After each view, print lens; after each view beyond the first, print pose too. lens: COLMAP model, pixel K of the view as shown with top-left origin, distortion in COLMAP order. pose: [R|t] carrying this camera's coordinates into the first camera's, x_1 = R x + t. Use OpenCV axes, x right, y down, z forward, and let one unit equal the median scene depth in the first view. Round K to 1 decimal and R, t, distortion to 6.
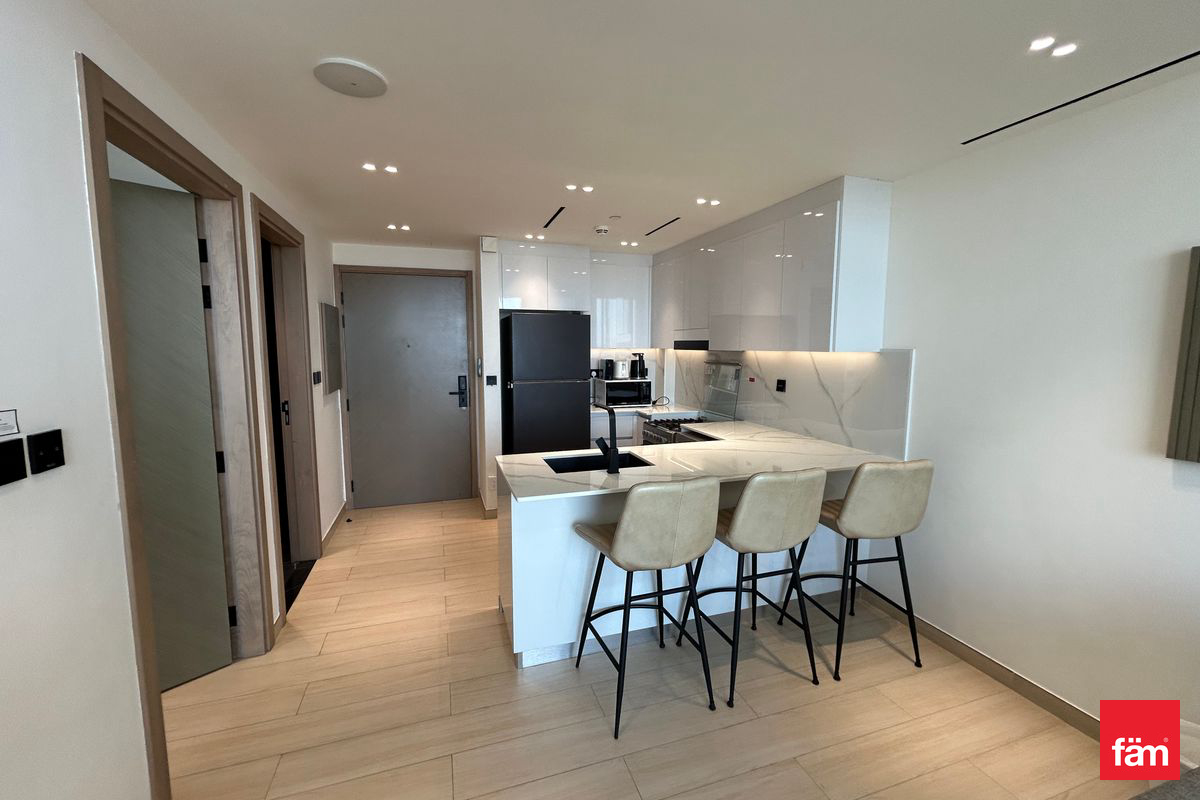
lens RADIAL K [[491.3, 0, 595.7], [0, 491.3, 397.0], [0, 0, 1]] dist [0.002584, 0.001390]
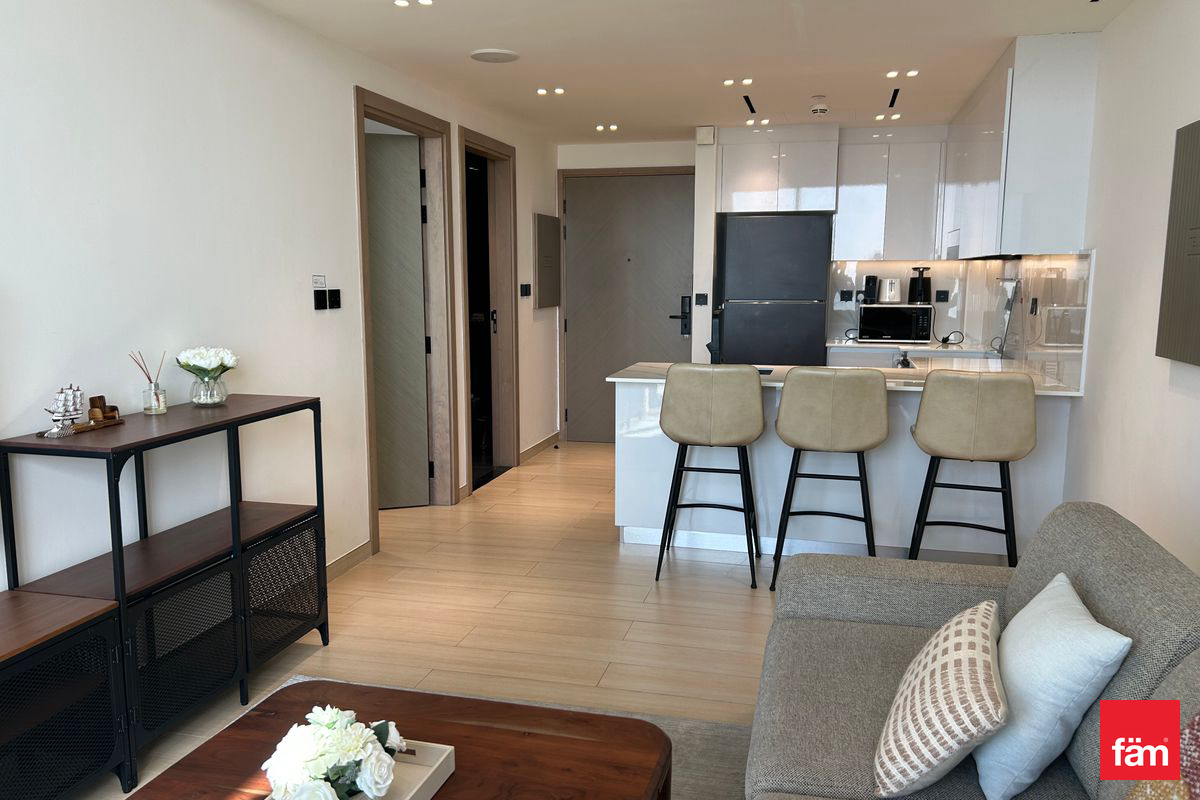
lens RADIAL K [[914.7, 0, 610.4], [0, 914.7, 403.8], [0, 0, 1]] dist [0.094577, -0.013487]
pose [[0.852982, 0.076148, -0.516355, 0.546496], [-0.057276, 0.996982, 0.052412, 0.082061], [0.518787, -0.015132, 0.854769, -0.491398]]
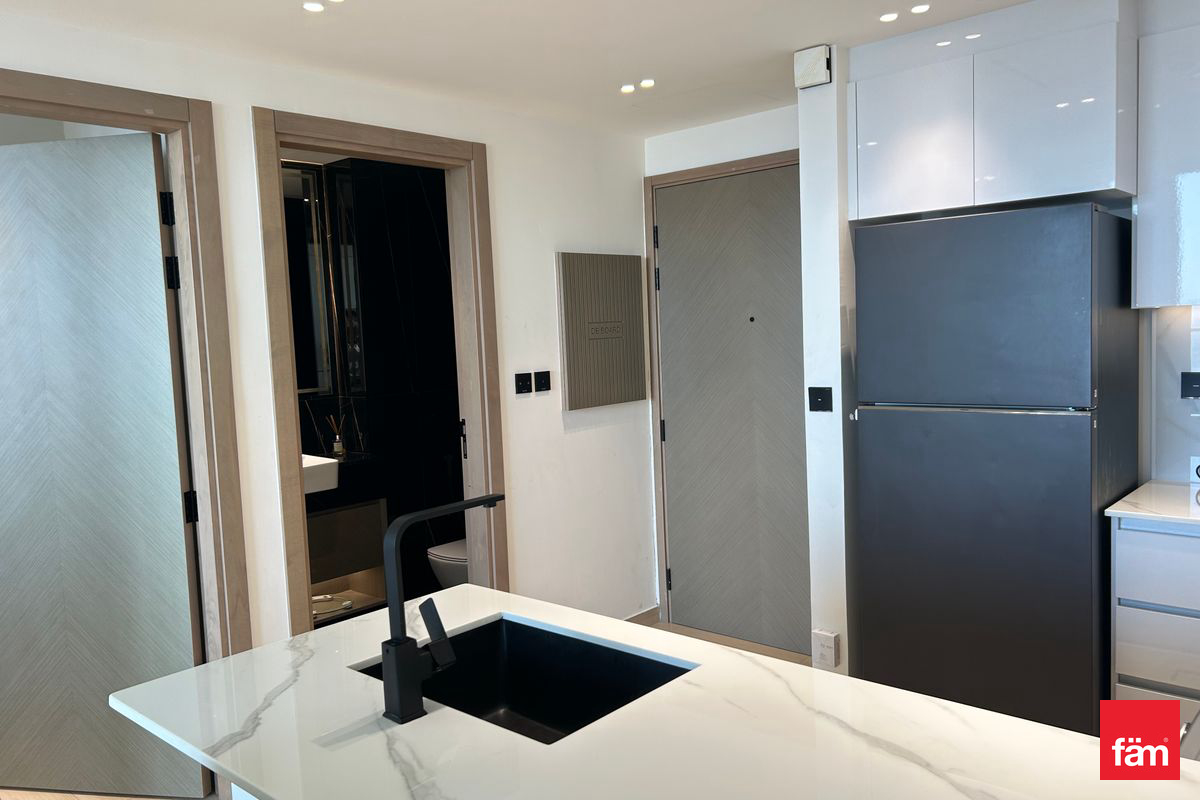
lens RADIAL K [[914.7, 0, 597.3], [0, 914.7, 393.4], [0, 0, 1]] dist [0.094577, -0.013487]
pose [[0.511989, 0.040628, -0.858030, 0.404945], [-0.046364, 0.998732, 0.019624, -0.050024], [0.857740, 0.029734, 0.513224, 0.496451]]
